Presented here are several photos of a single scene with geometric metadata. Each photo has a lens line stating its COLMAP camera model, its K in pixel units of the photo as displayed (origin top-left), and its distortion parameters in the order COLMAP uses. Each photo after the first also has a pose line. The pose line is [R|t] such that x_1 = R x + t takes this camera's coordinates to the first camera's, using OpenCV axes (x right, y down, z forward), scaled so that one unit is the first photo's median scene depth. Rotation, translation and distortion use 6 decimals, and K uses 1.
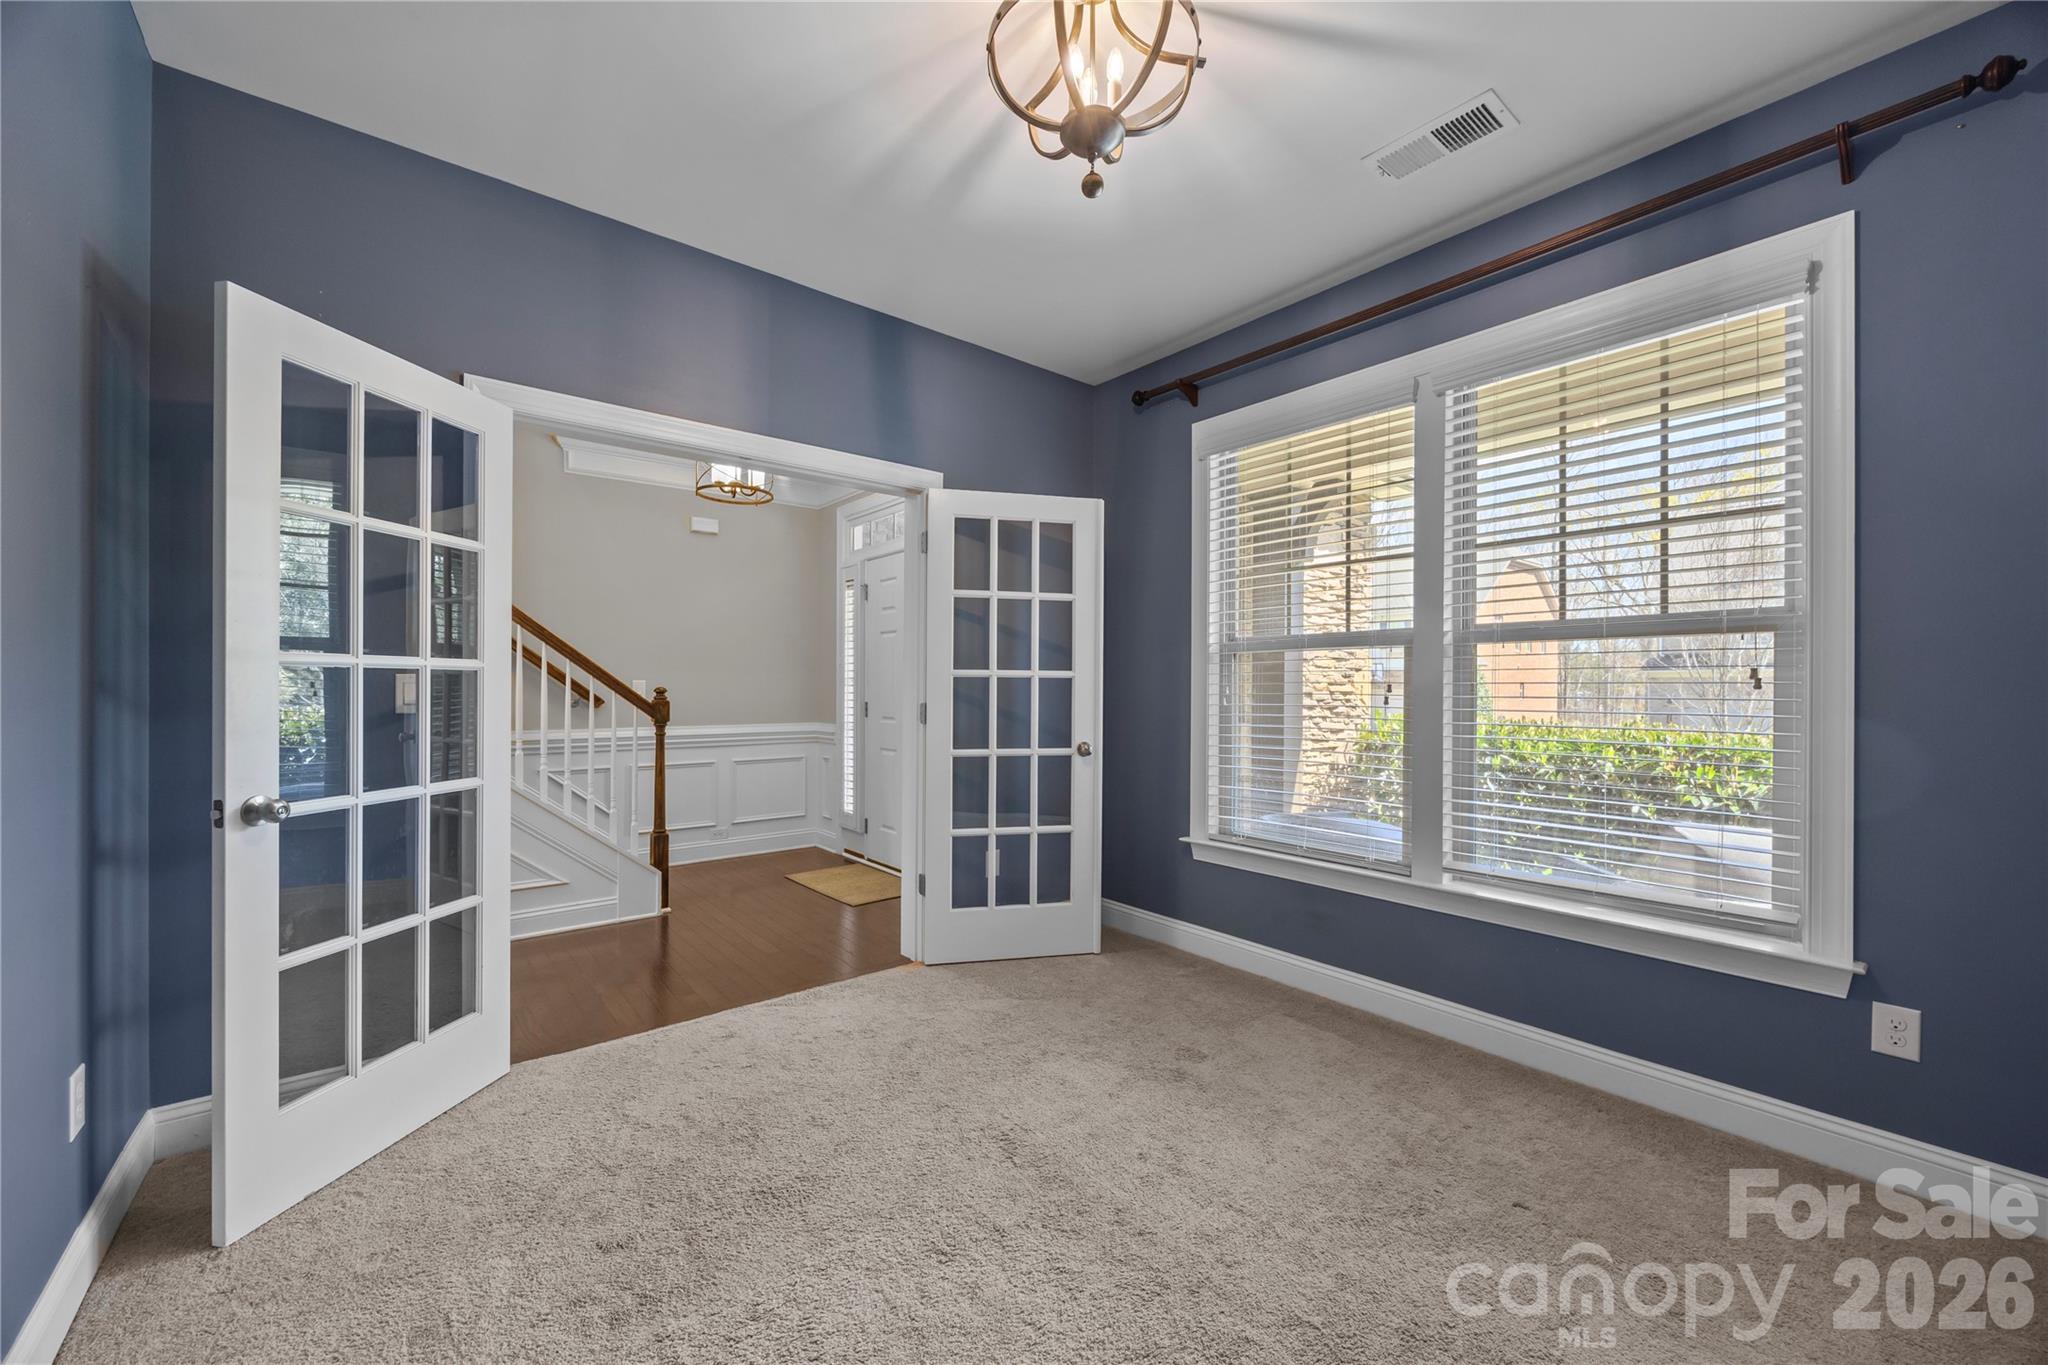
lens RADIAL K [[778.8, 0, 1024.0], [0, 778.8, 682.5], [0, 0, 1]] dist [-0.001007, -0.000005]
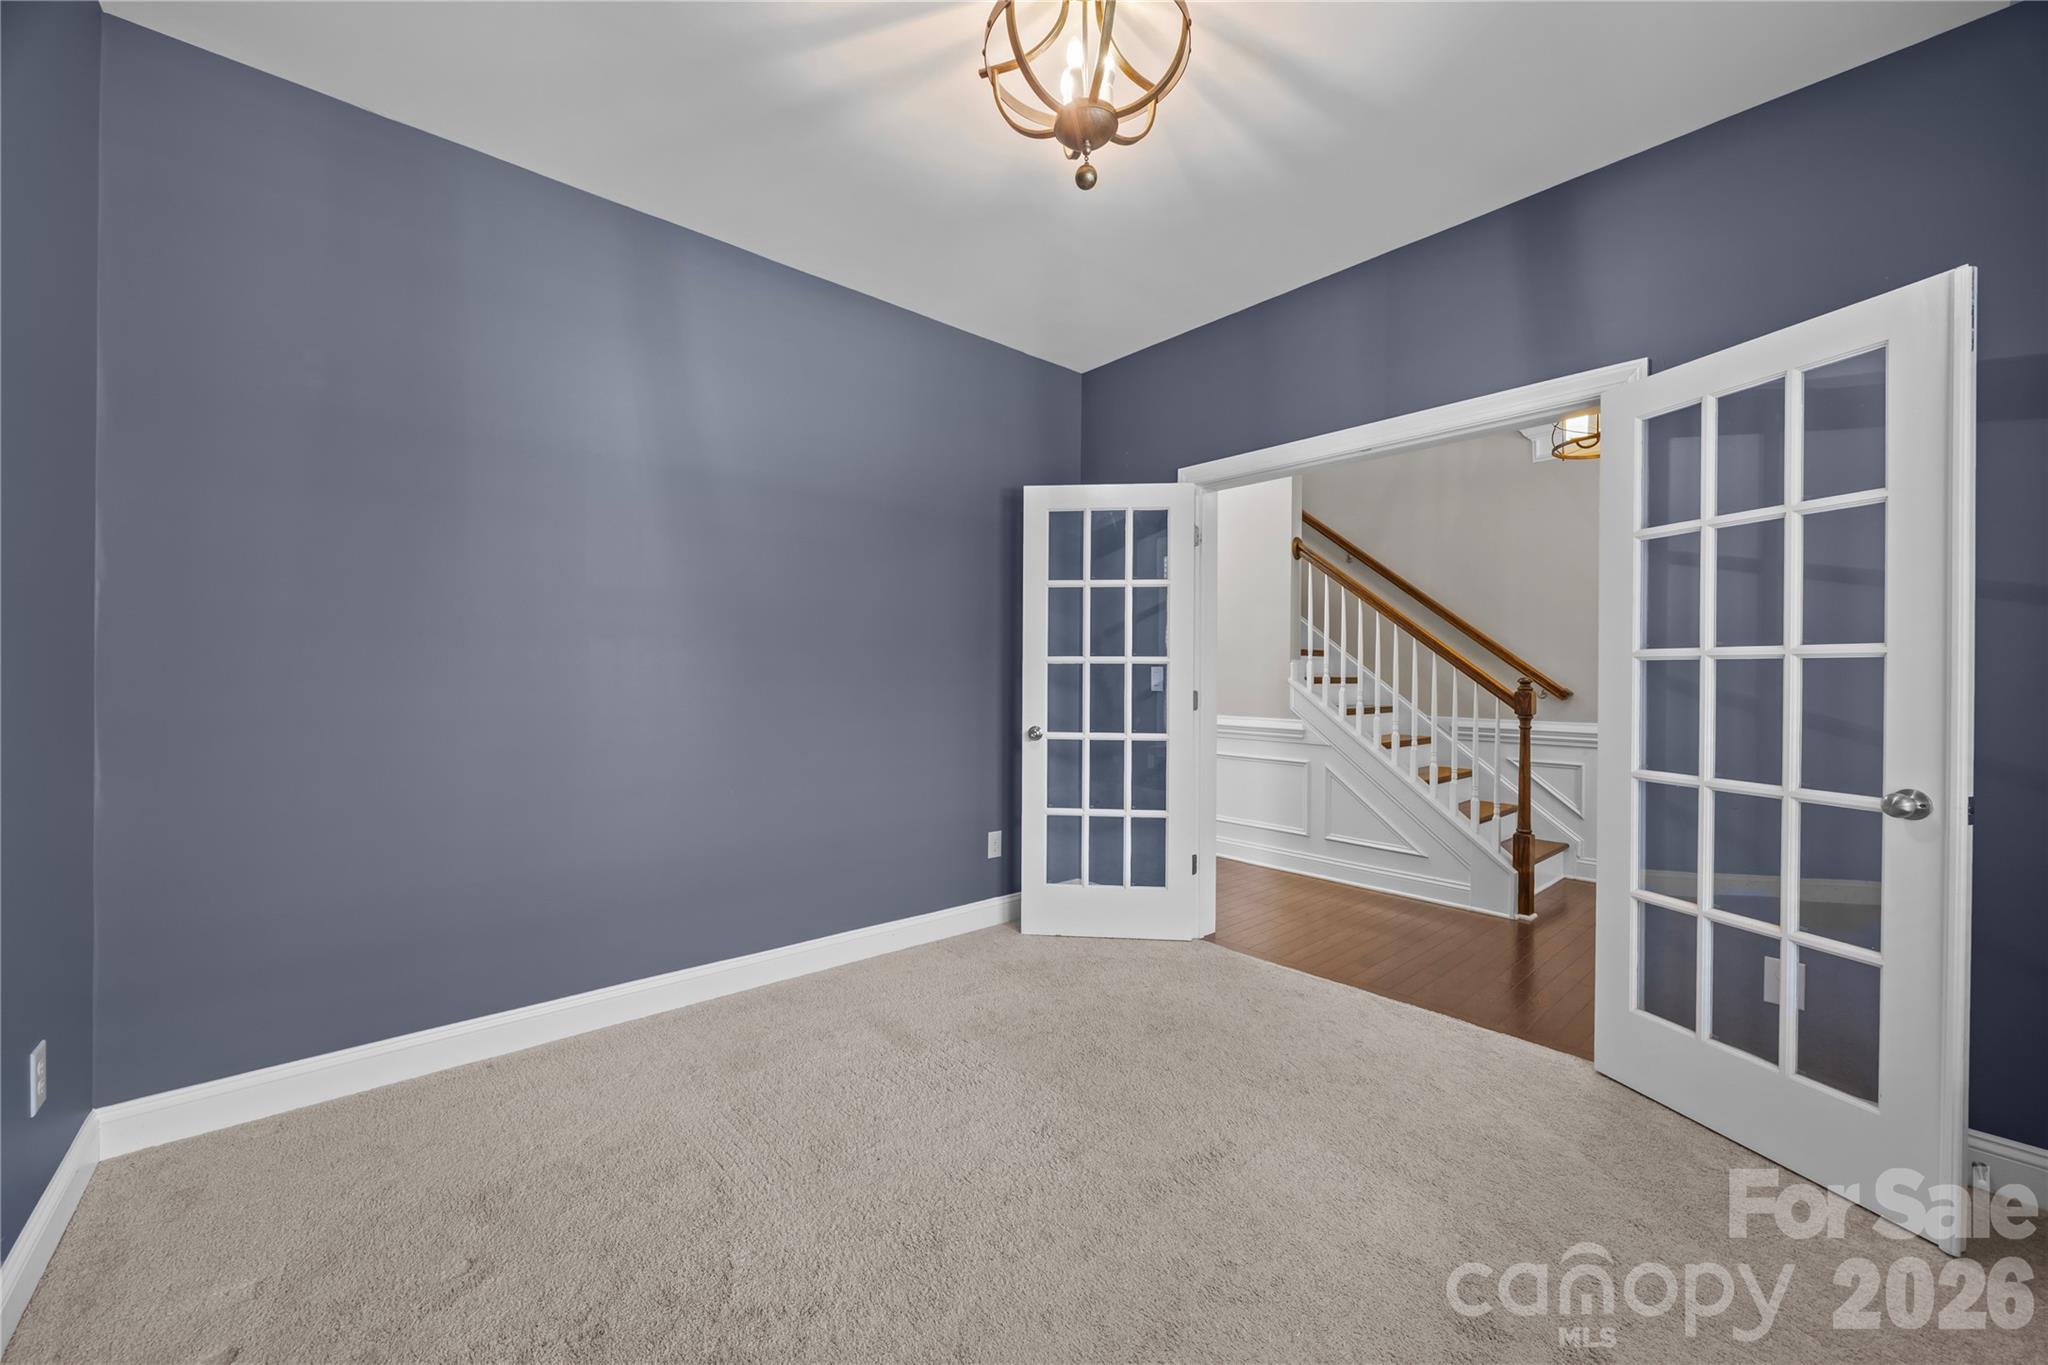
lens RADIAL K [[786.9, 0, 1029.5], [0, 786.9, 673.3], [0, 0, 1]] dist [-0.003607, -0.000069]
pose [[0.033392, -0.006624, -0.999420, 0.556181], [-0.000813, 0.999978, -0.006655, 0.009052], [0.999442, 0.001034, 0.033386, 0.455397]]
